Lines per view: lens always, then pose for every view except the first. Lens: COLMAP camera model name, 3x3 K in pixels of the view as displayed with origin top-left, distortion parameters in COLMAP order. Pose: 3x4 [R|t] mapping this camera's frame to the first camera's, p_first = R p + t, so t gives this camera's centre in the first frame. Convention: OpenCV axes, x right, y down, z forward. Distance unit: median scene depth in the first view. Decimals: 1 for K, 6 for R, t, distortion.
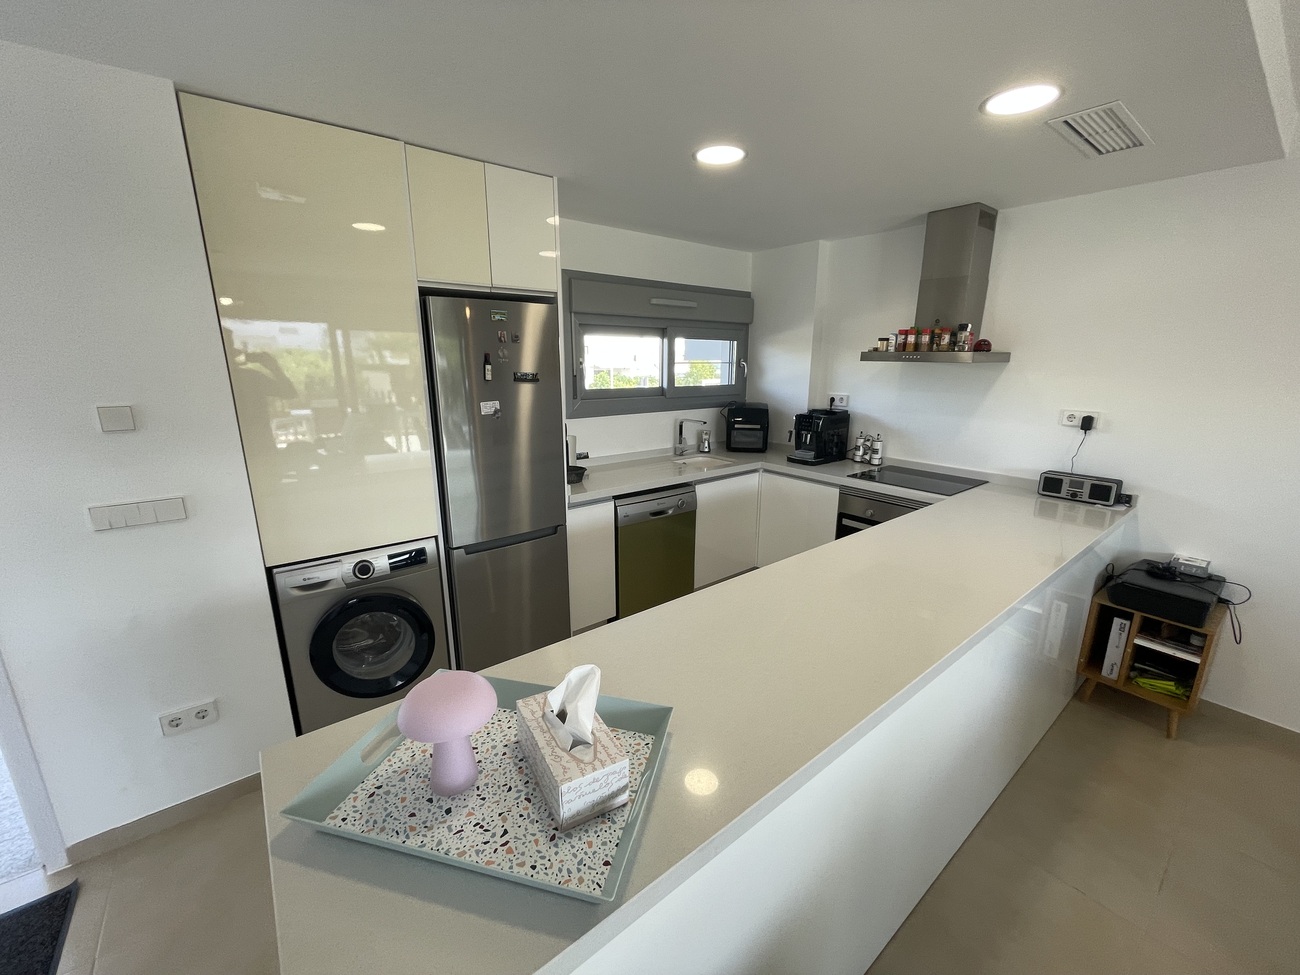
lens RADIAL K [[523.4, 0, 651.4], [0, 523.4, 486.2], [0, 0, 1]] dist [-0.001518, -0.000547]
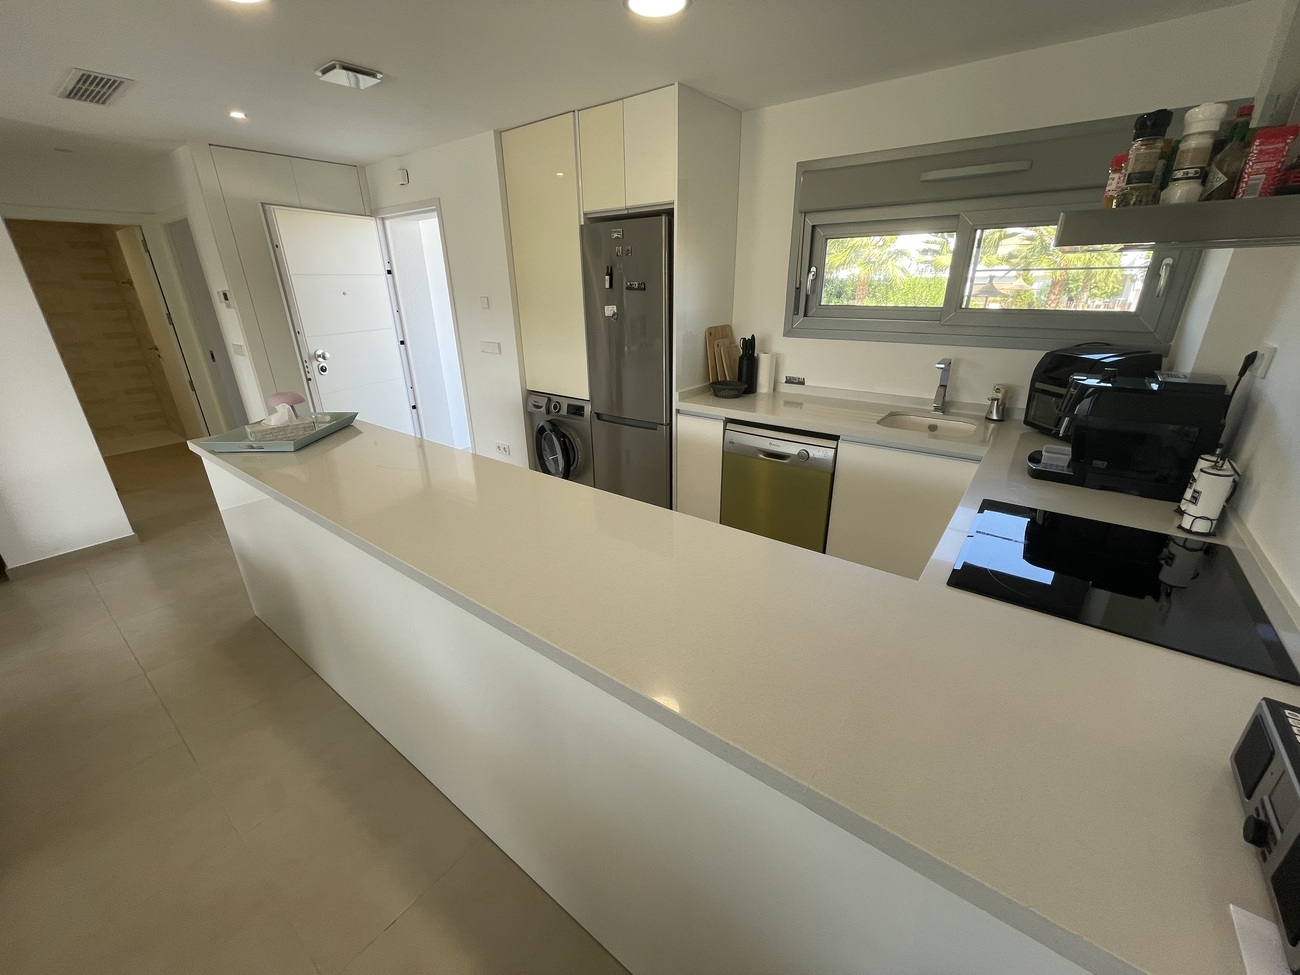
lens RADIAL K [[523.4, 0, 651.4], [0, 523.4, 486.2], [0, 0, 1]] dist [-0.001518, -0.000547]
pose [[0.244268, 0.351194, -0.903878, 0.713208], [-0.215117, 0.928514, 0.302632, -0.111704], [0.945546, 0.120516, 0.302354, 0.527583]]
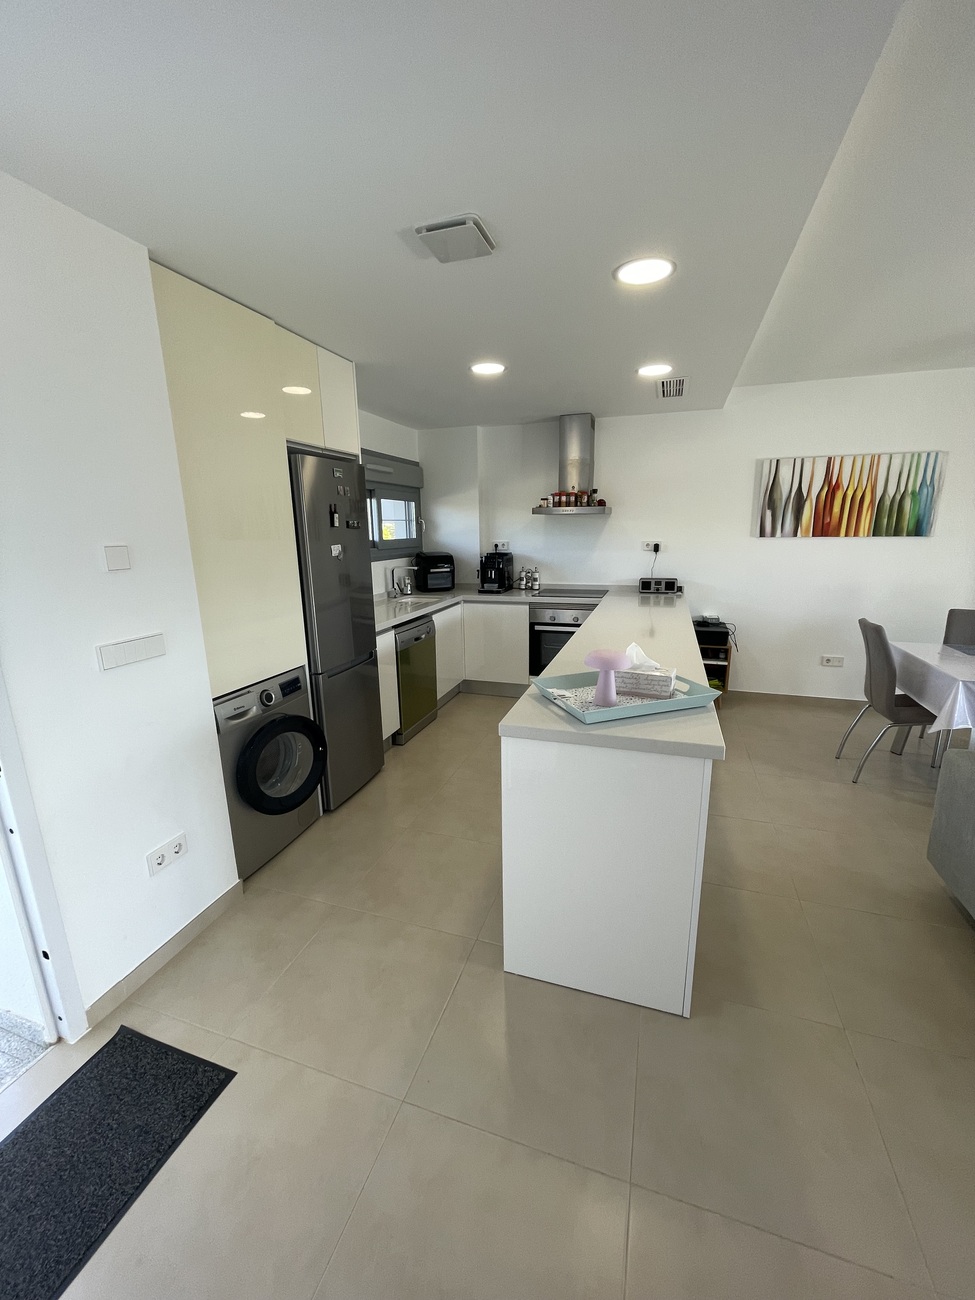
lens RADIAL K [[523.4, 0, 487.5], [0, 523.4, 650.0], [0, 0, 1]] dist [-0.001518, -0.000547]
pose [[0.837493, -0.142240, 0.527611, -0.472855], [0.149238, 0.988359, 0.029564, 0.062474], [-0.525675, 0.053980, 0.848971, -0.122497]]
